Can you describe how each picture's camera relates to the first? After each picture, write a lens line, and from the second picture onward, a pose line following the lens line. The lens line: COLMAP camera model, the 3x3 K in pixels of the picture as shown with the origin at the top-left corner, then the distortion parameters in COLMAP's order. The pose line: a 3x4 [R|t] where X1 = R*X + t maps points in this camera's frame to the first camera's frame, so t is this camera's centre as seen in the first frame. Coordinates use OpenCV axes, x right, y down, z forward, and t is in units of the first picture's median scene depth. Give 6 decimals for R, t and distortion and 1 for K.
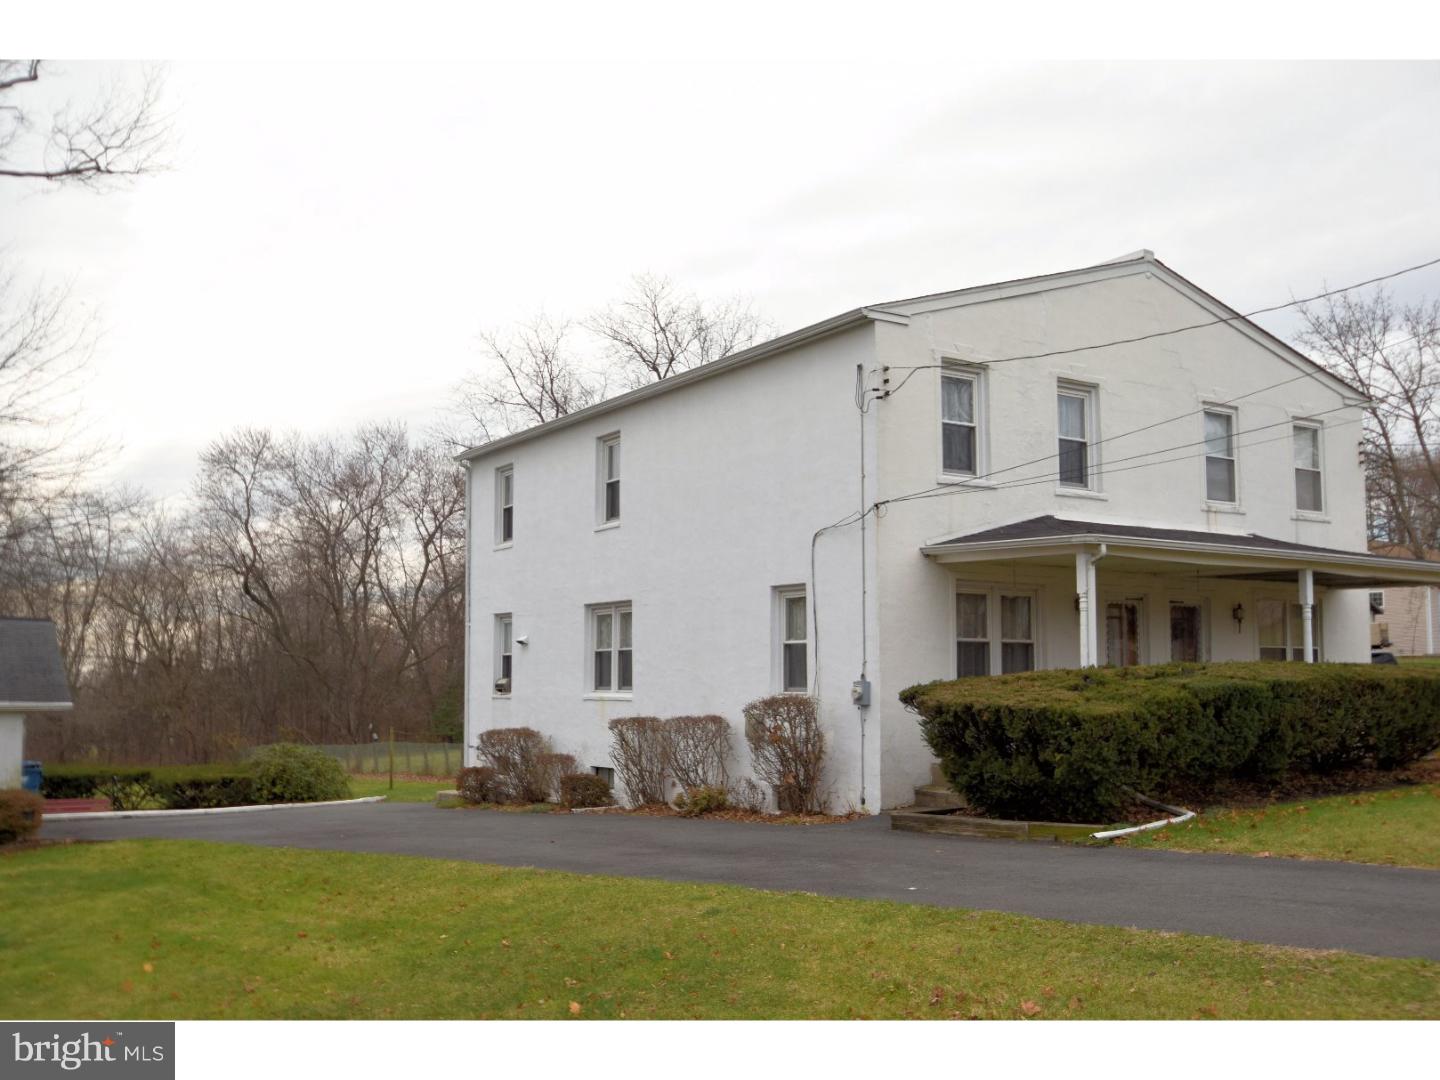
lens RADIAL K [[1347.7, 0, 721.8], [0, 1347.7, 561.4], [0, 0, 1]] dist [-0.081041, 0.009964]
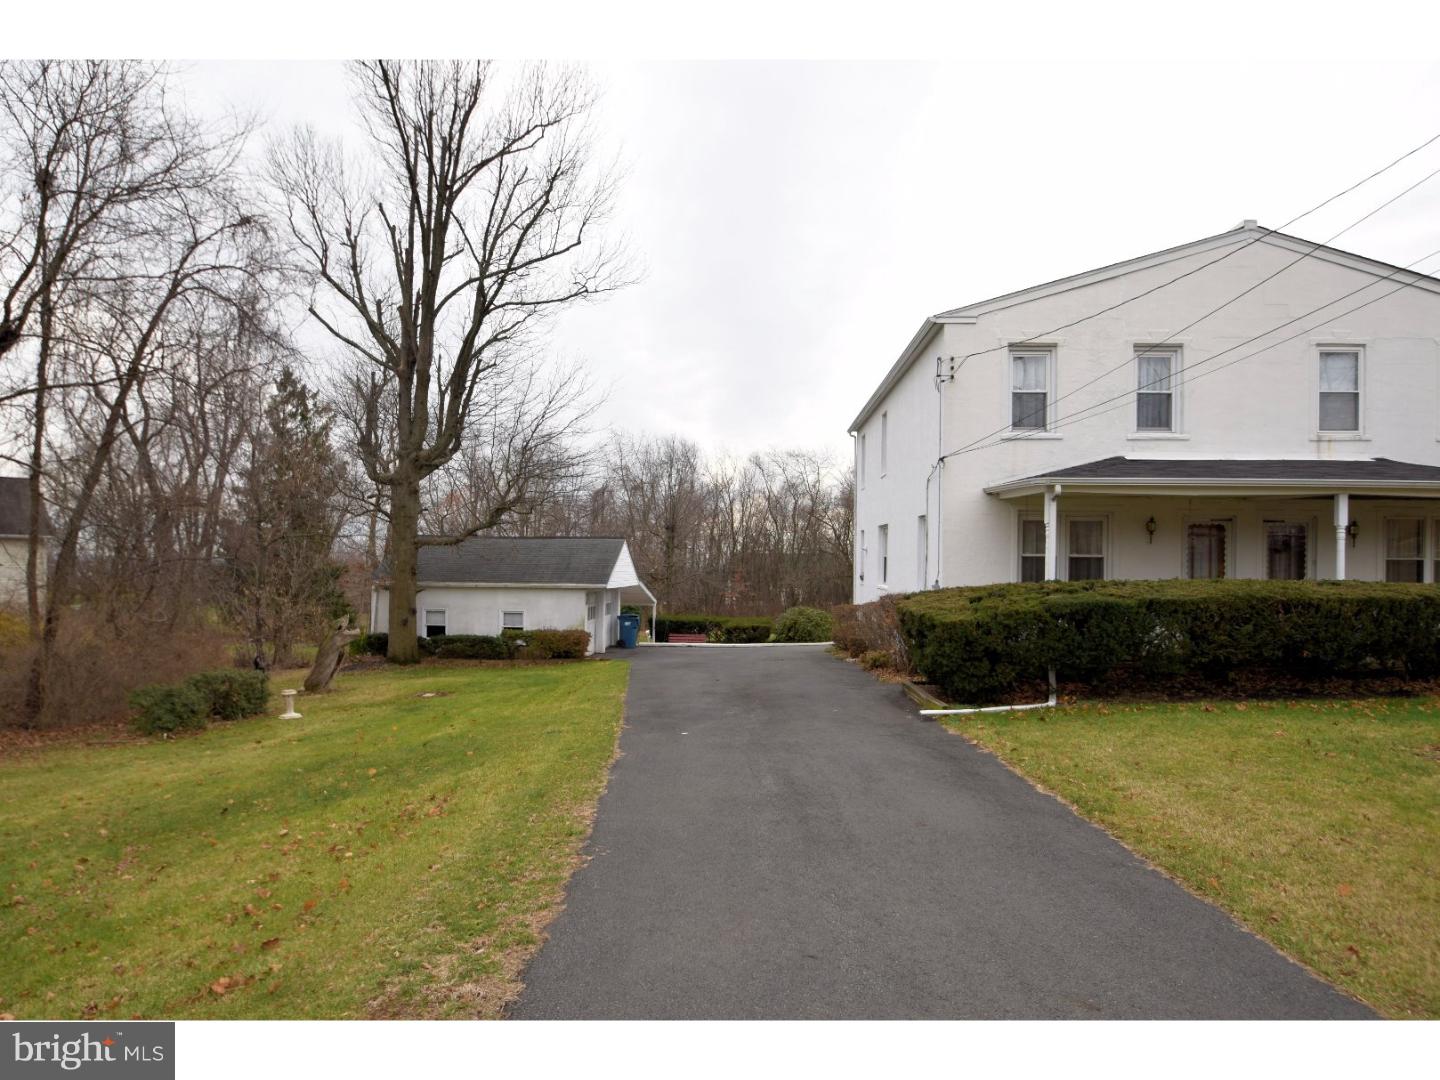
lens RADIAL K [[861.4, 0, 720.0], [0, 861.4, 540.0], [0, 0, 1]] dist [-0.030667, -0.000475]
pose [[0.826599, -0.005233, -0.562767, 0.342109], [0.041176, 0.997839, 0.051201, -0.011017], [0.561283, -0.065495, 0.825029, 0.106755]]
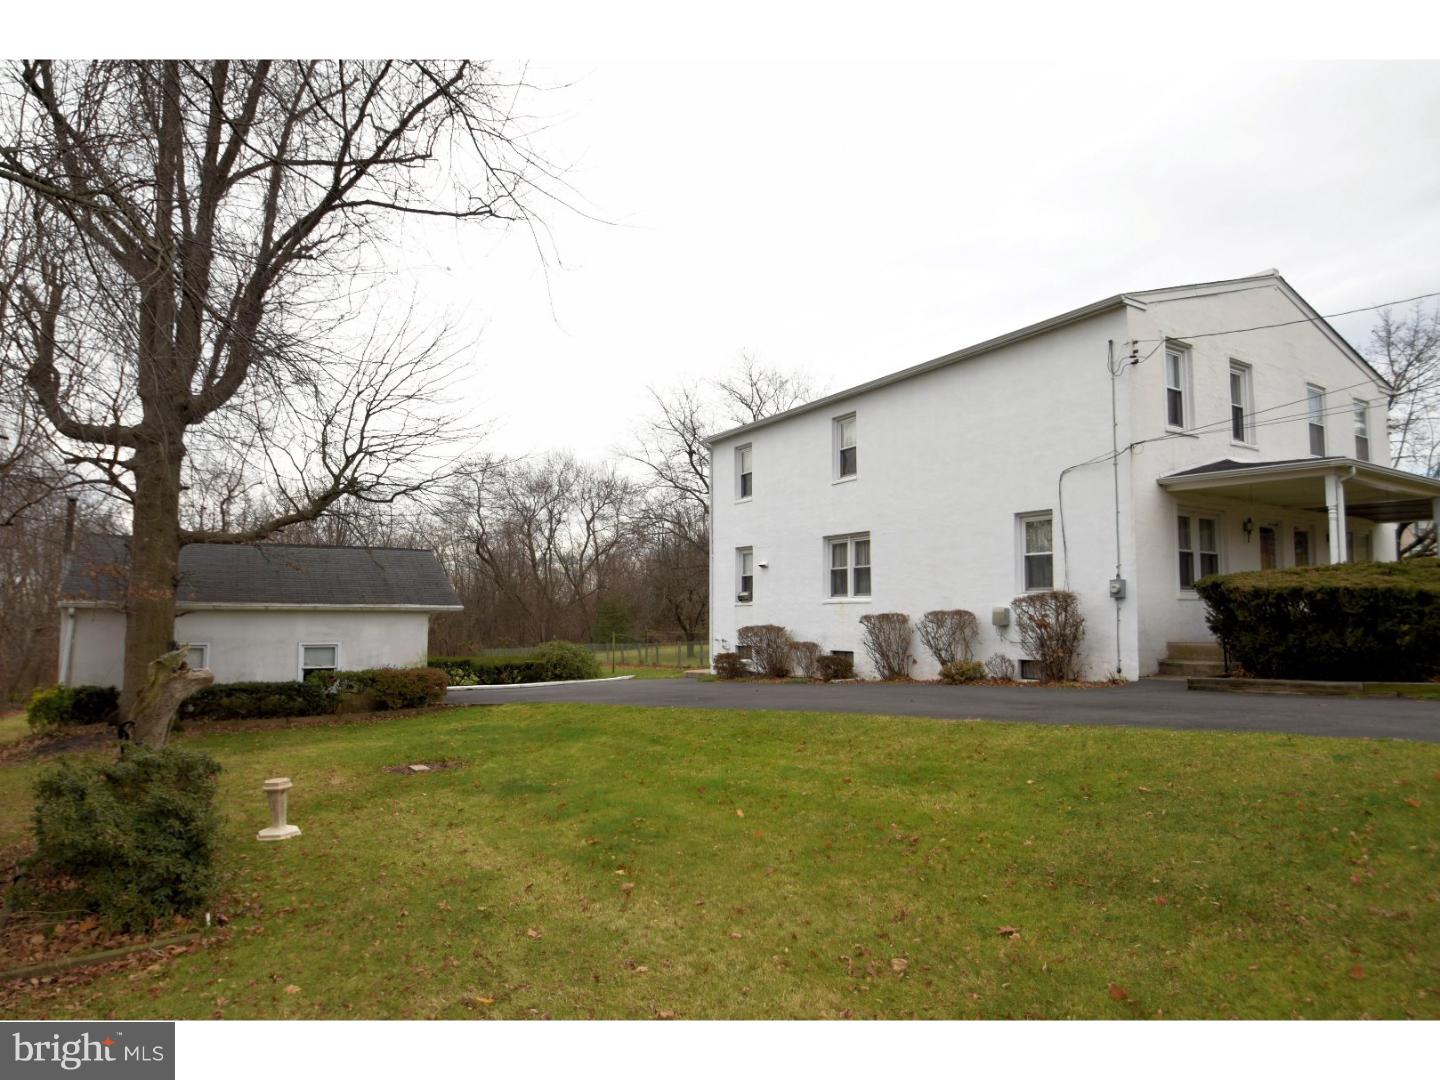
lens RADIAL K [[812.8, 0, 726.2], [0, 812.8, 552.2], [0, 0, 1]] dist [-0.031972, -0.000162]
pose [[0.999786, 0.000670, -0.020653, -0.212904], [-0.000373, 0.999896, 0.014389, 0.041356], [0.020661, -0.014379, 0.999683, 0.164693]]
